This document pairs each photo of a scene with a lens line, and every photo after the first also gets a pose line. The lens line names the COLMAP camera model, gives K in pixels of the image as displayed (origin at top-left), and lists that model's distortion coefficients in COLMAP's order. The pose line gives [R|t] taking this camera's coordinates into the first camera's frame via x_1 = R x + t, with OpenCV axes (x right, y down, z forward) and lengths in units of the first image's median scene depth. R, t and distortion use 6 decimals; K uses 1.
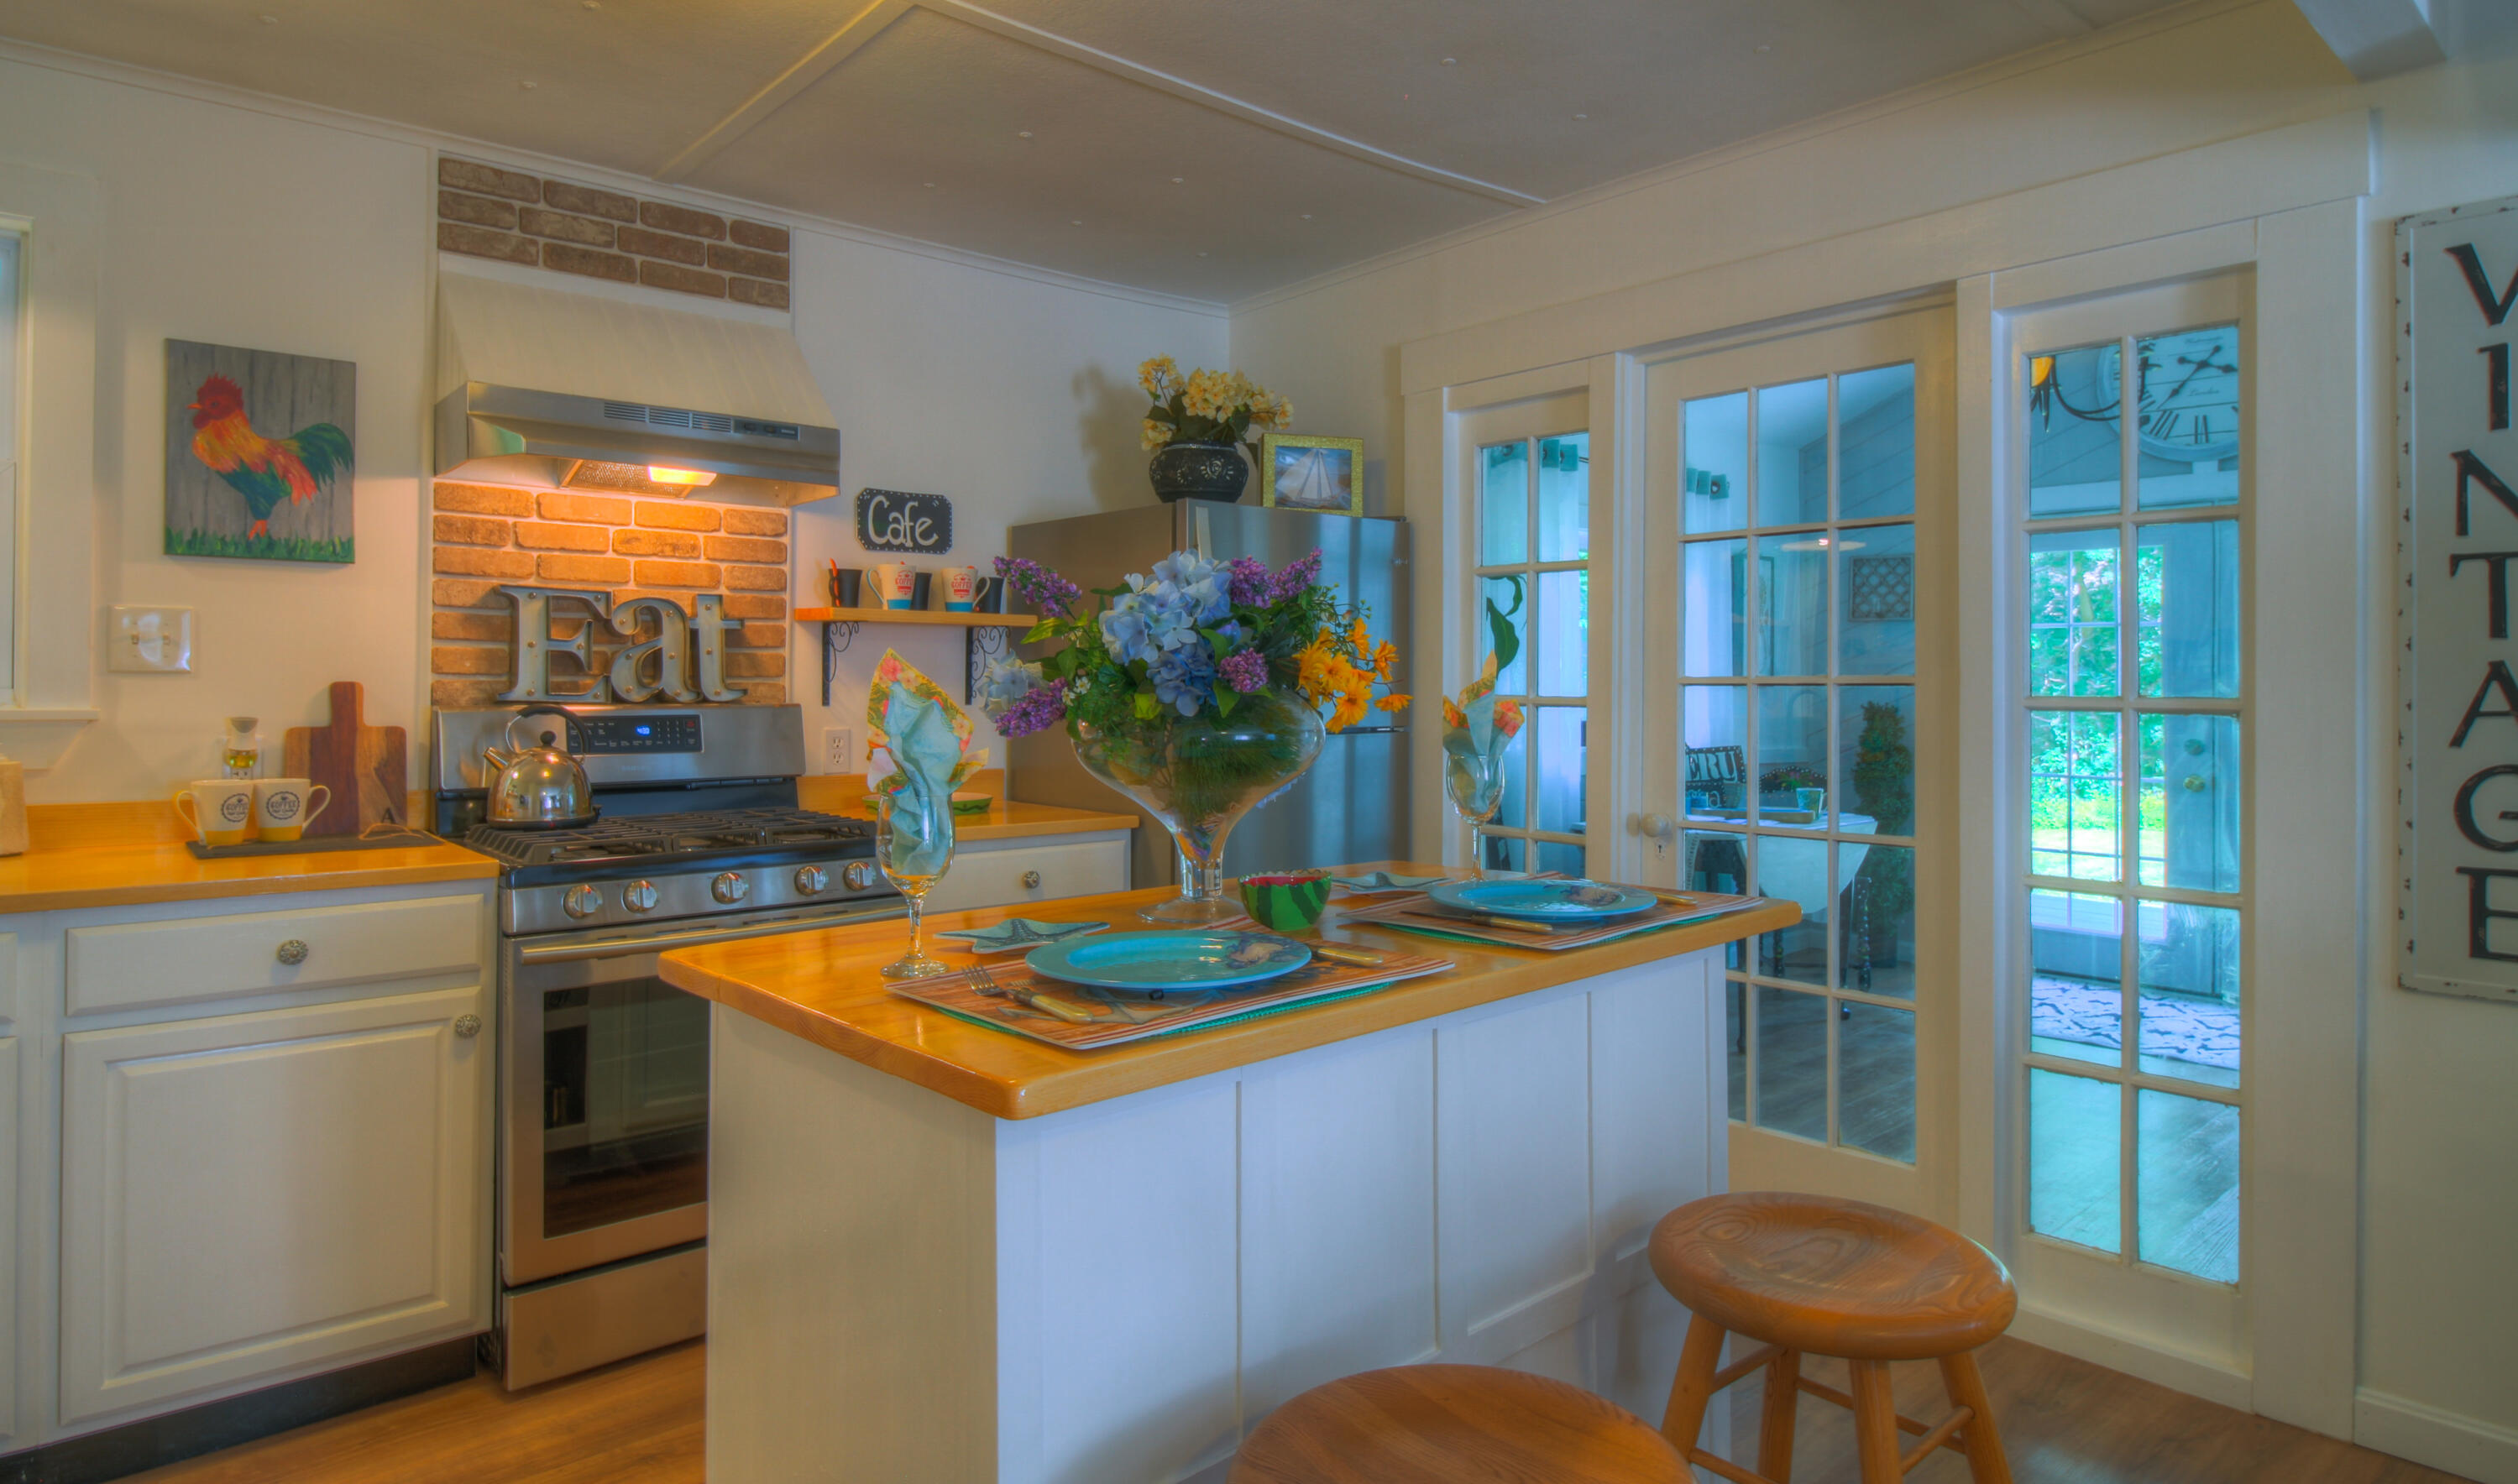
lens RADIAL K [[1595.3, 0, 1259.0], [0, 1595.3, 742.0], [0, 0, 1]] dist [0.002611, 0.000650]
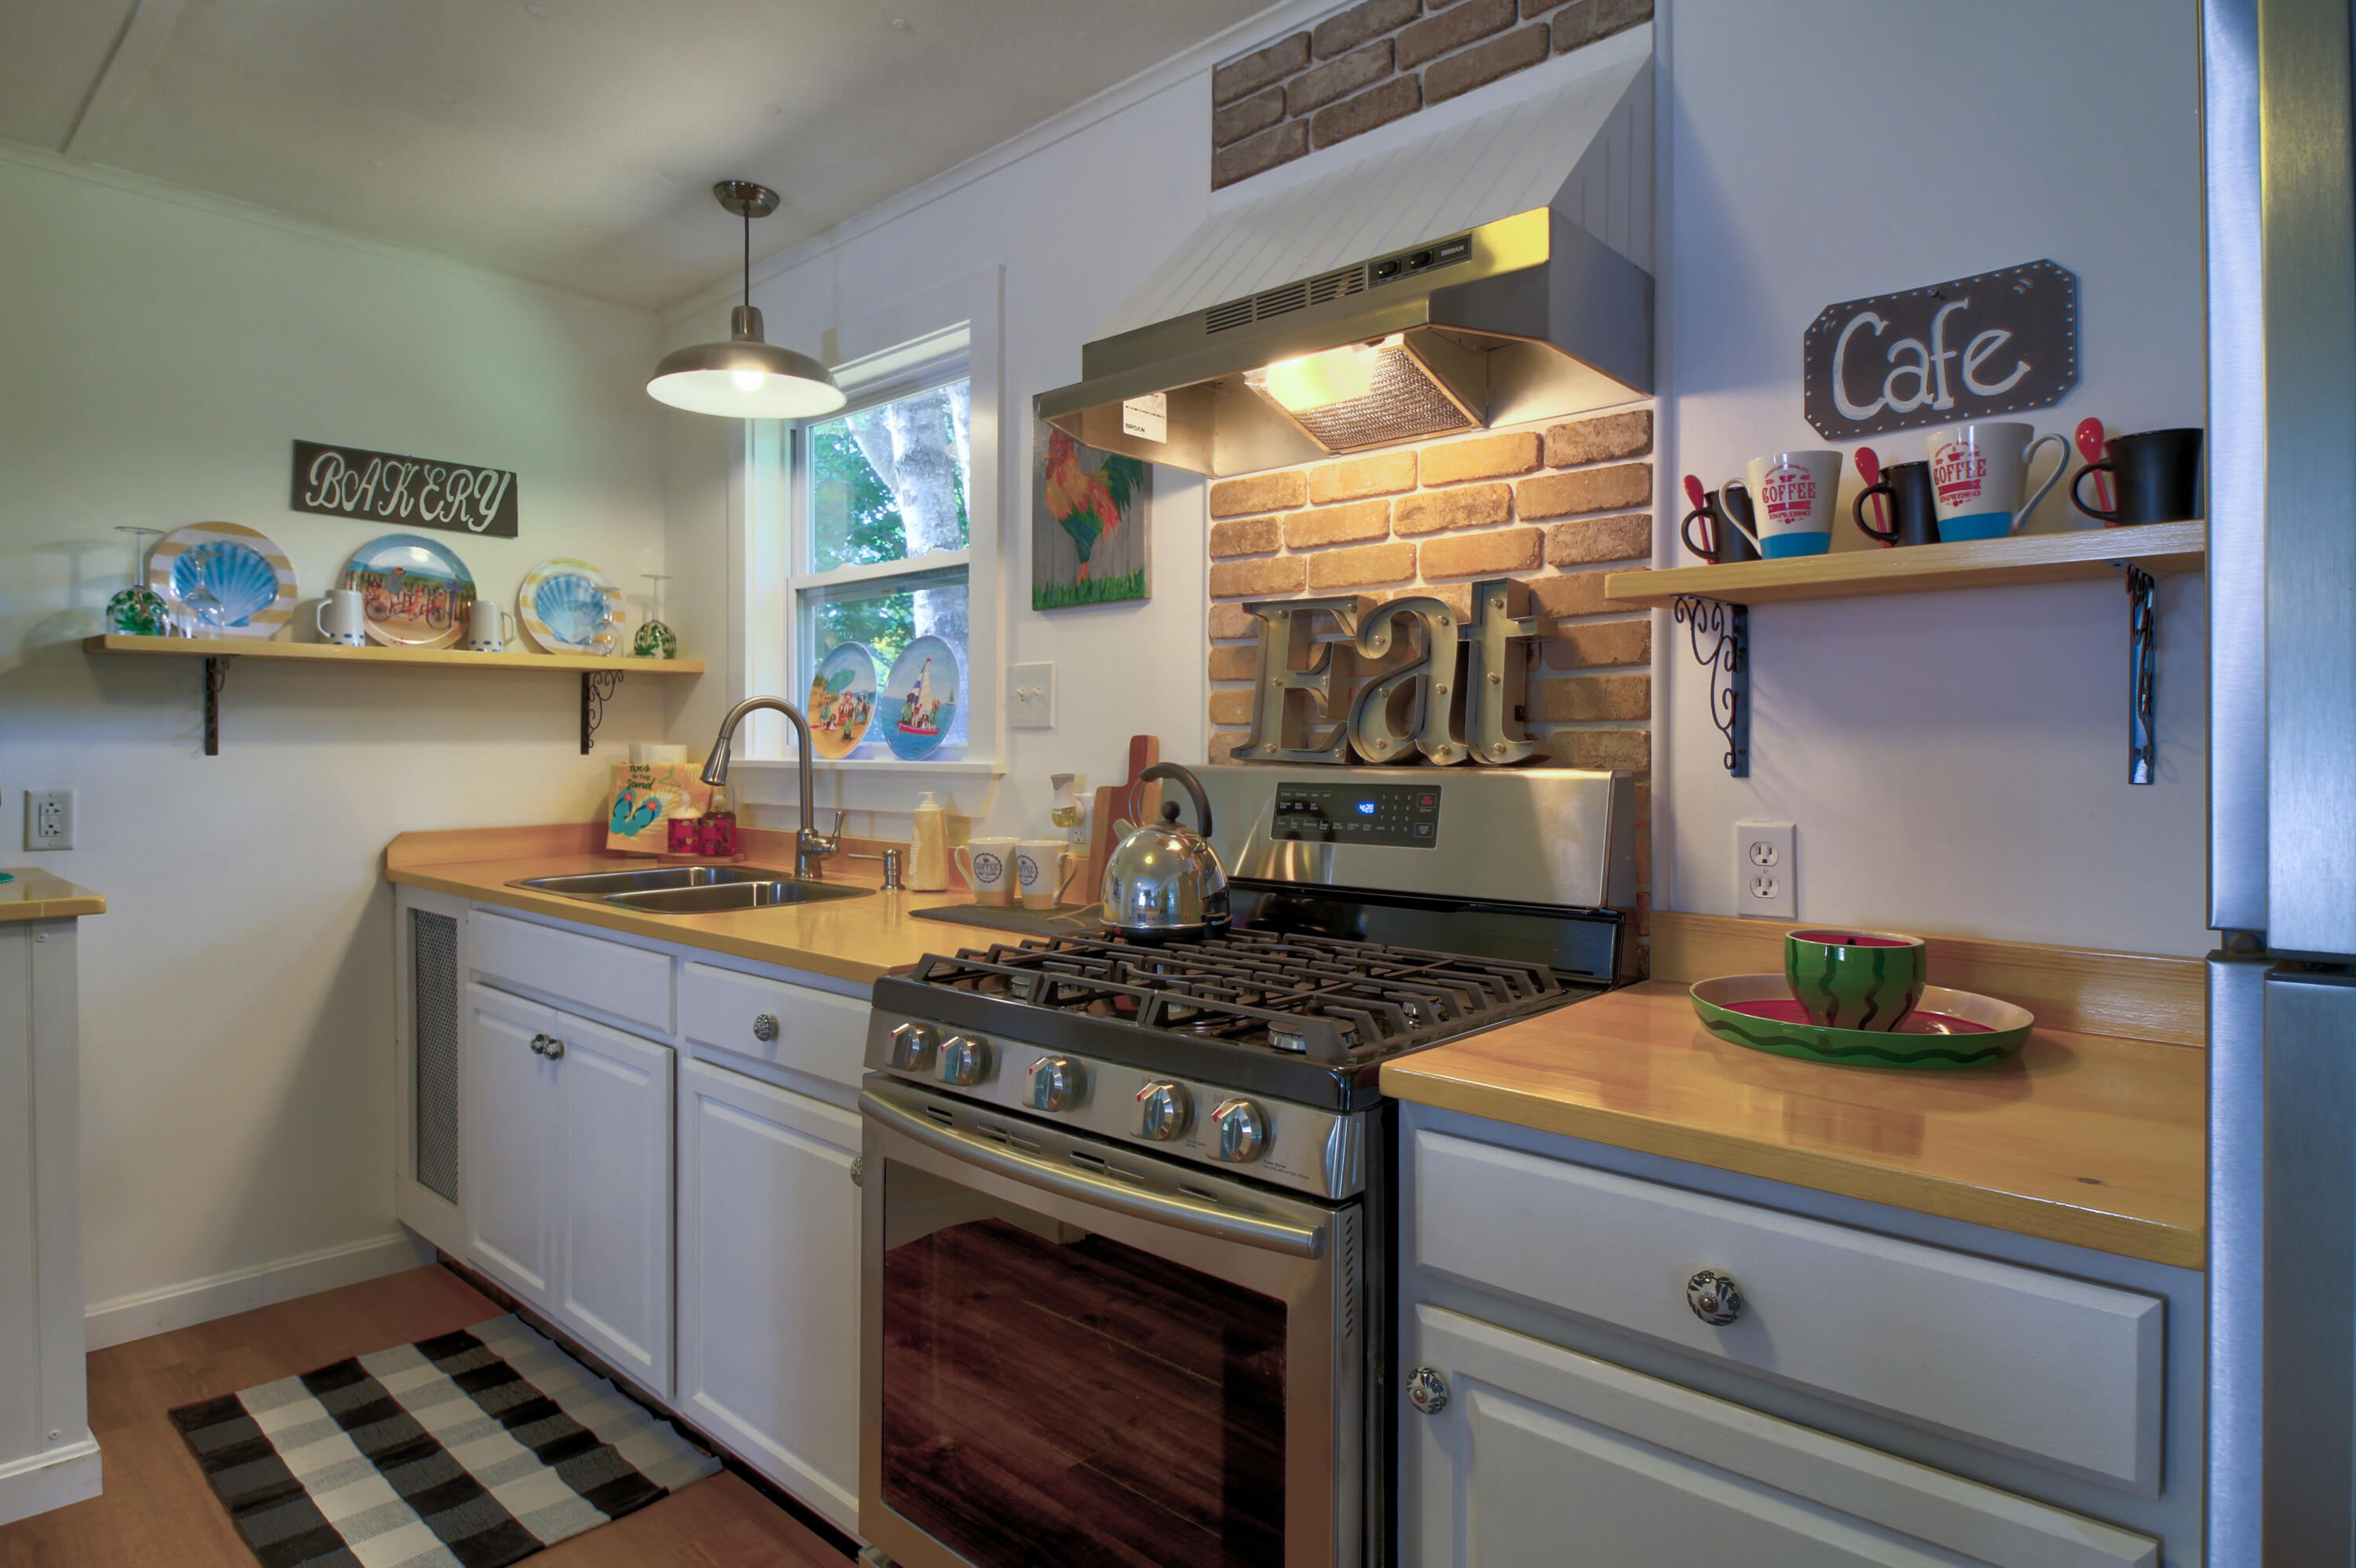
lens RADIAL K [[1305.2, 0, 1169.7], [0, 1305.2, 769.3], [0, 0, 1]] dist [0.001196, -0.000175]
pose [[0.099290, 0.014818, -0.994948, 0.124453], [-0.034887, 0.999326, 0.011402, -0.025376], [0.994447, 0.033578, 0.099740, 0.857761]]
